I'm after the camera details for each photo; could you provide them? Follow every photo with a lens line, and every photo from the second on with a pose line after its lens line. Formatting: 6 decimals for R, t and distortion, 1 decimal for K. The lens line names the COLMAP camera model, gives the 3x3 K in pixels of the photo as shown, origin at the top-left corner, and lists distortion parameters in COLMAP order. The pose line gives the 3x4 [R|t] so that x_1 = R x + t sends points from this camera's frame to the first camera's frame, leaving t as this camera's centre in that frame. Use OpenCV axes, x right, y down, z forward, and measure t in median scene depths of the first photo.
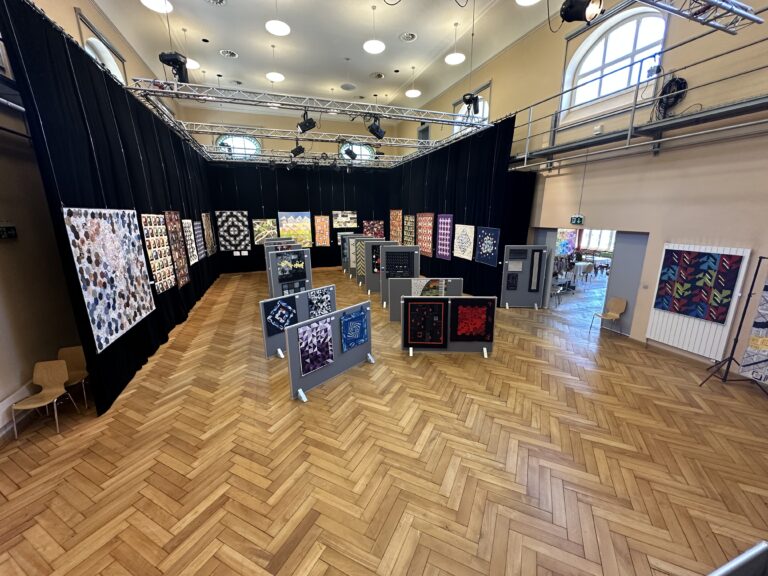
lens RADIAL K [[307.0, 0, 386.2], [0, 307.0, 286.3], [0, 0, 1]] dist [-0.005107, 0.001364]
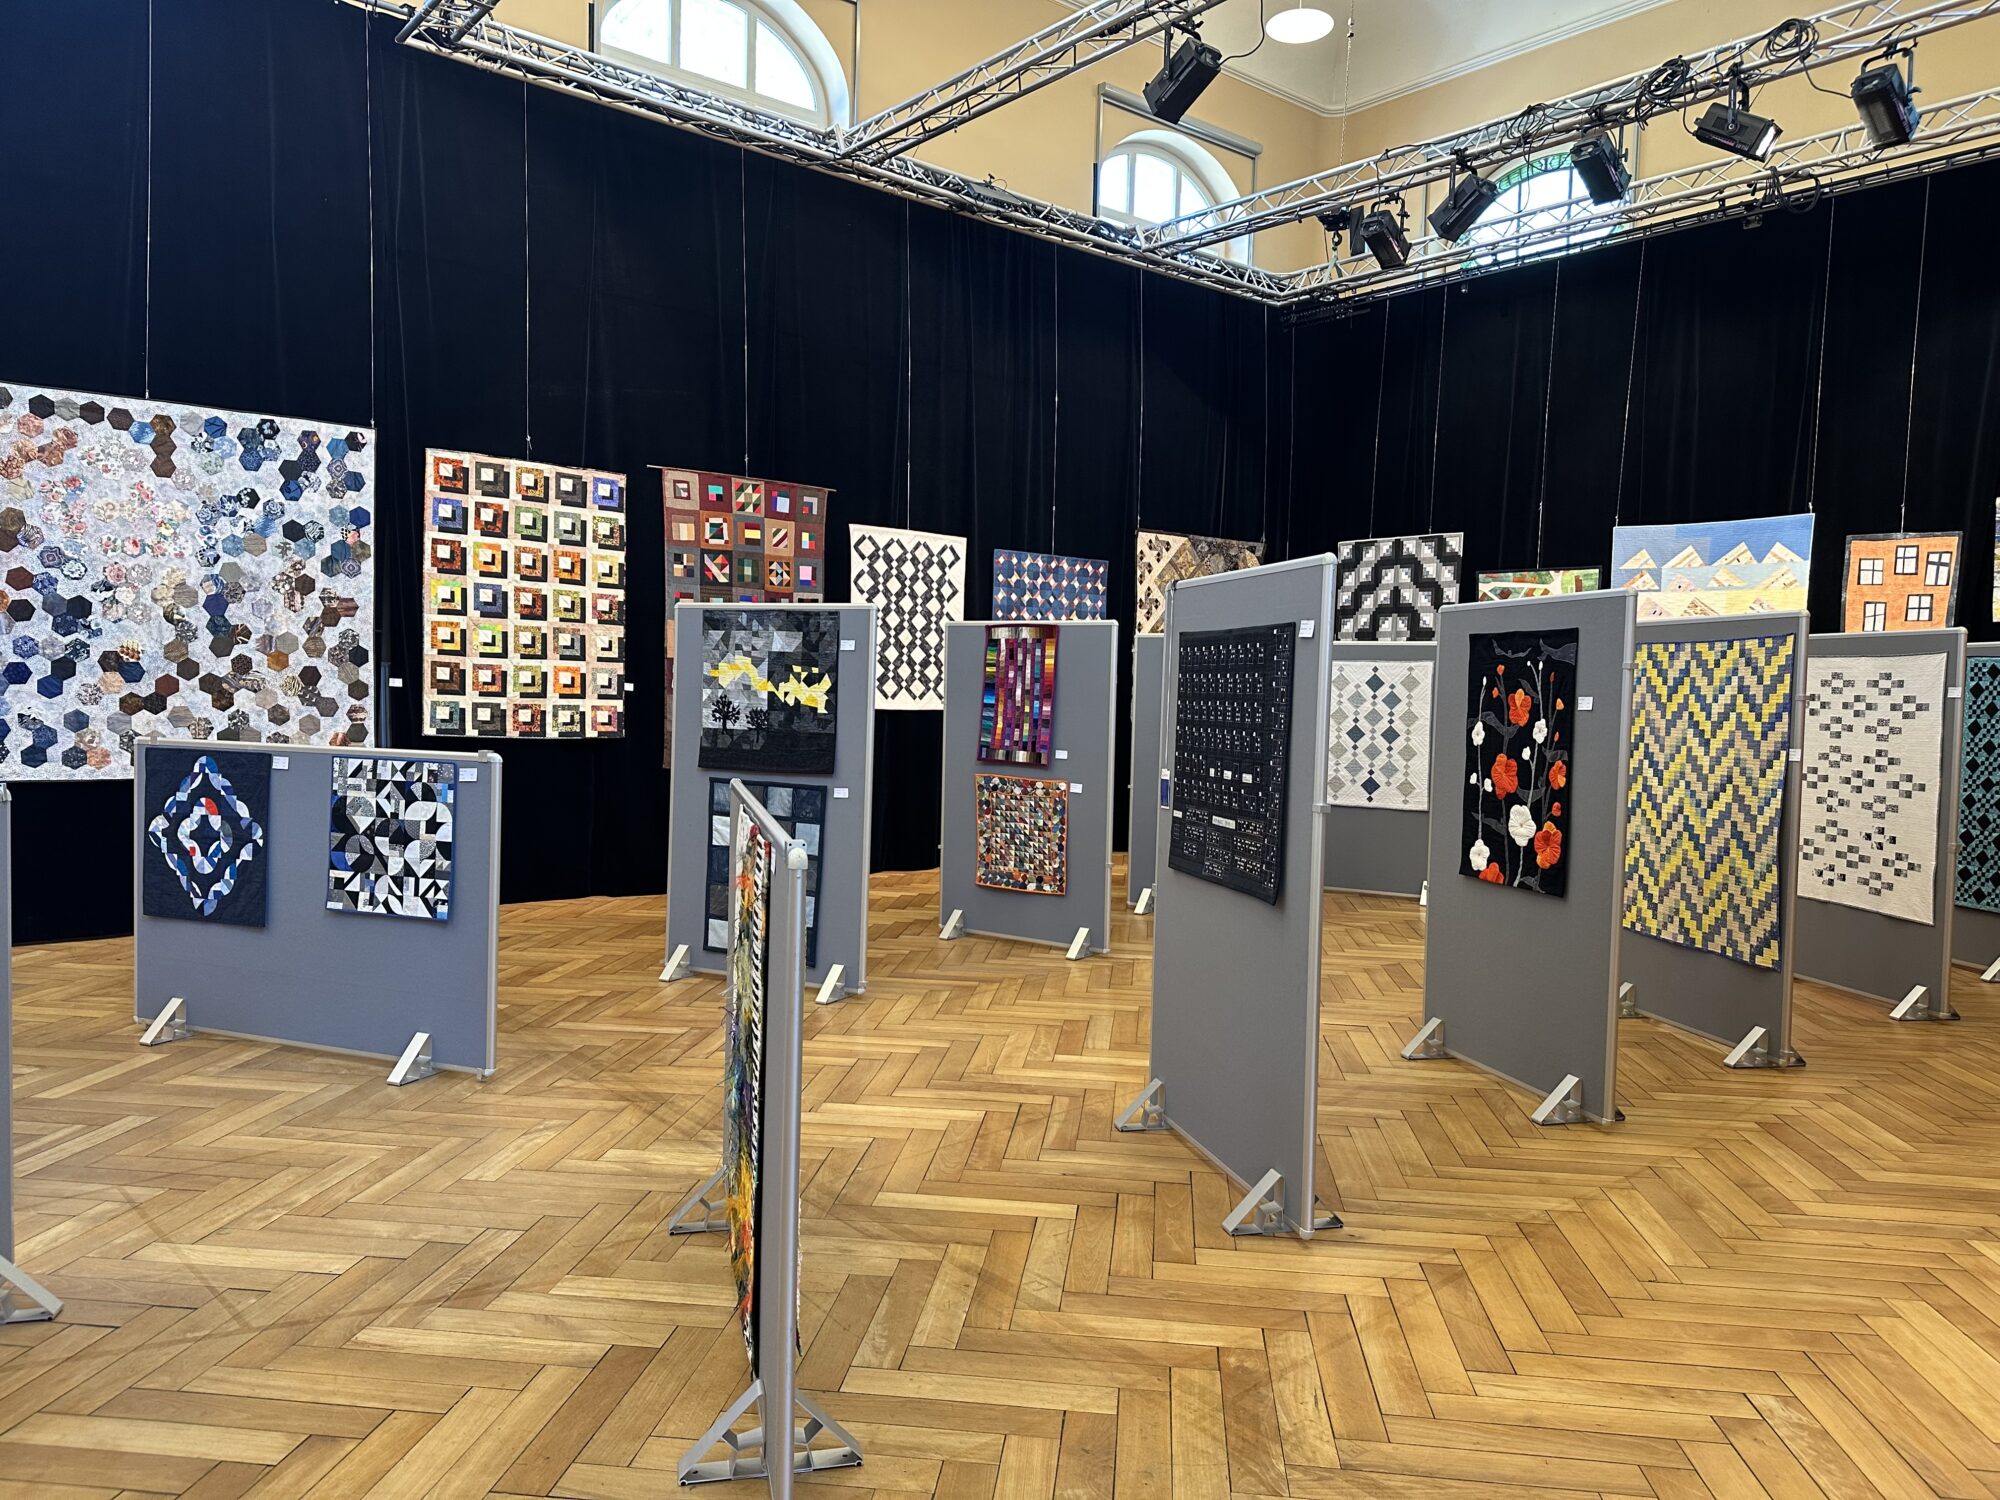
lens RADIAL K [[1399.1, 0, 996.4], [0, 1399.1, 748.9], [0, 0, 1]] dist [0.071439, -0.089657]
pose [[0.330648, 0.063370, -0.941624, 0.630054], [-0.242953, 0.969831, -0.020044, -0.059365], [0.911946, 0.235398, 0.336069, 1.046660]]
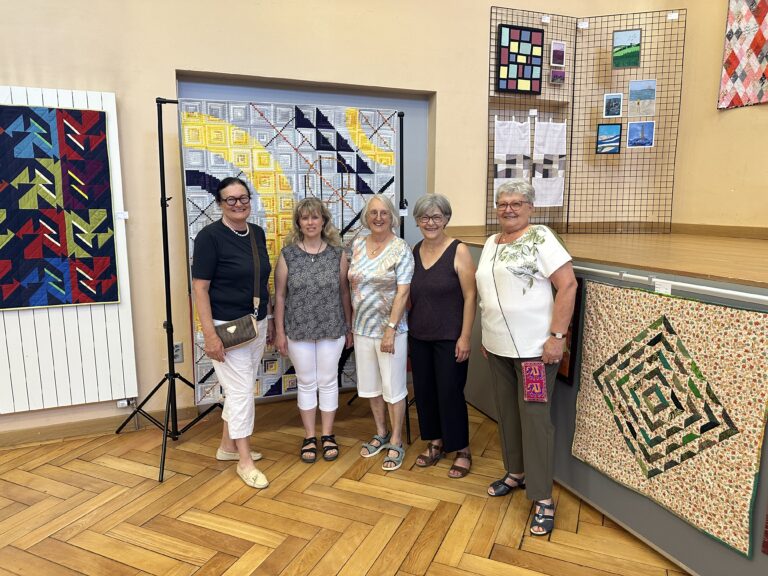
lens RADIAL K [[537.2, 0, 383.6], [0, 537.2, 288.1], [0, 0, 1]] dist [0.071439, -0.089657]
pose [[-0.039344, -0.153372, 0.987385, 0.342727], [0.226324, 0.961102, 0.158308, 0.061129], [-0.973257, 0.229697, -0.003101, 0.537539]]
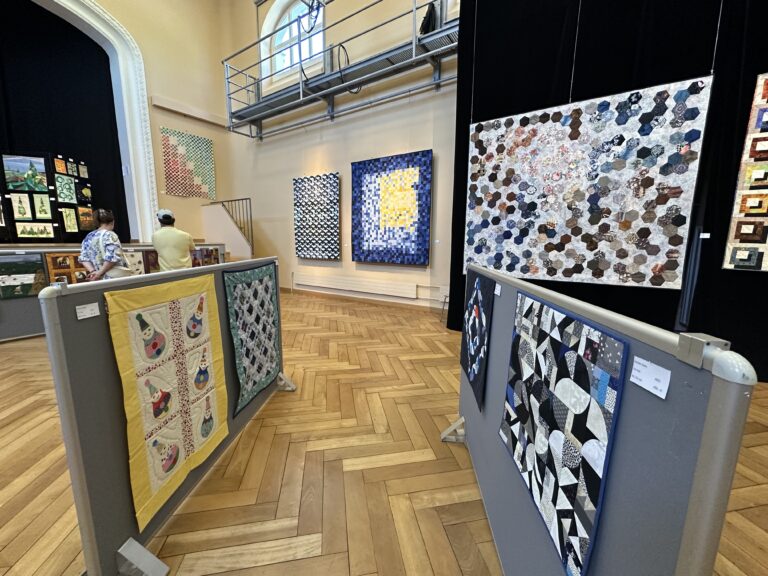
lens RADIAL K [[307.0, 0, 383.4], [0, 307.0, 287.2], [0, 0, 1]] dist [-0.005107, 0.001364]
pose [[-0.808489, 0.093853, -0.580980, -0.090105], [-0.133165, 0.932423, 0.335938, -0.029260], [0.573248, 0.348968, -0.741356, 1.056615]]
